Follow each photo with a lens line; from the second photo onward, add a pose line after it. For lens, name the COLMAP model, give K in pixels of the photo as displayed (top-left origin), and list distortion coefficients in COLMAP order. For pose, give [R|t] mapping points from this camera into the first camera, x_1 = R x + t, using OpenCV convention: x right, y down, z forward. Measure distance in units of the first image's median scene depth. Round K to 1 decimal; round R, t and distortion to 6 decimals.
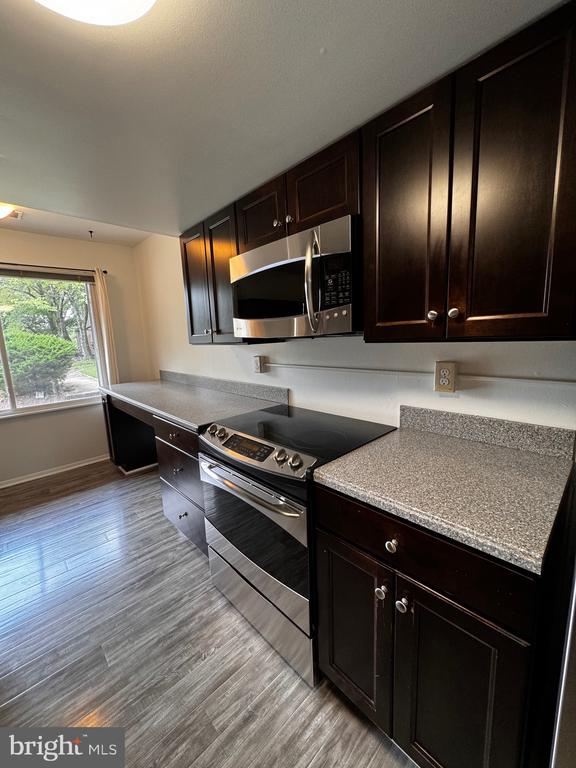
lens RADIAL K [[306.6, 0, 286.9], [0, 306.6, 384.6], [0, 0, 1]] dist [-0.001850, -0.000044]
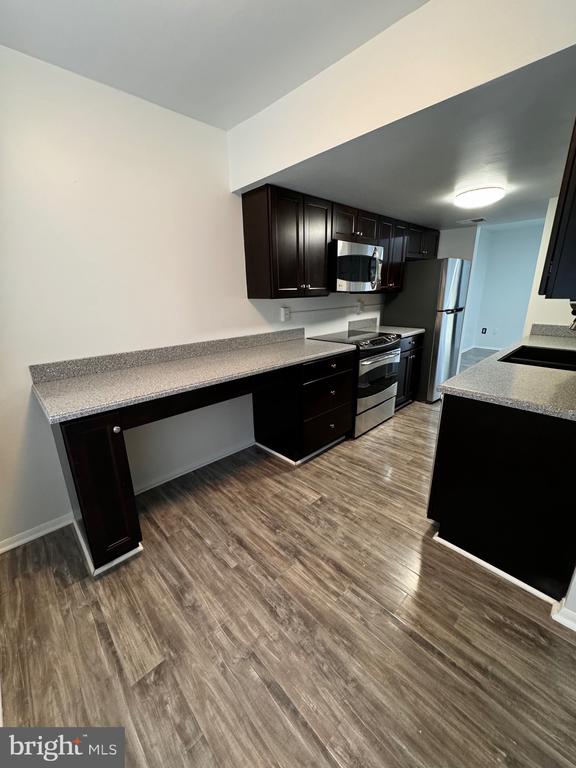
lens RADIAL K [[306.6, 0, 286.9], [0, 306.6, 384.6], [0, 0, 1]] dist [-0.001850, -0.000044]
pose [[-0.005286, -0.254854, 0.966965, -1.942788], [0.182585, 0.950477, 0.251507, -0.146210], [-0.983176, 0.177883, 0.041509, 1.337842]]
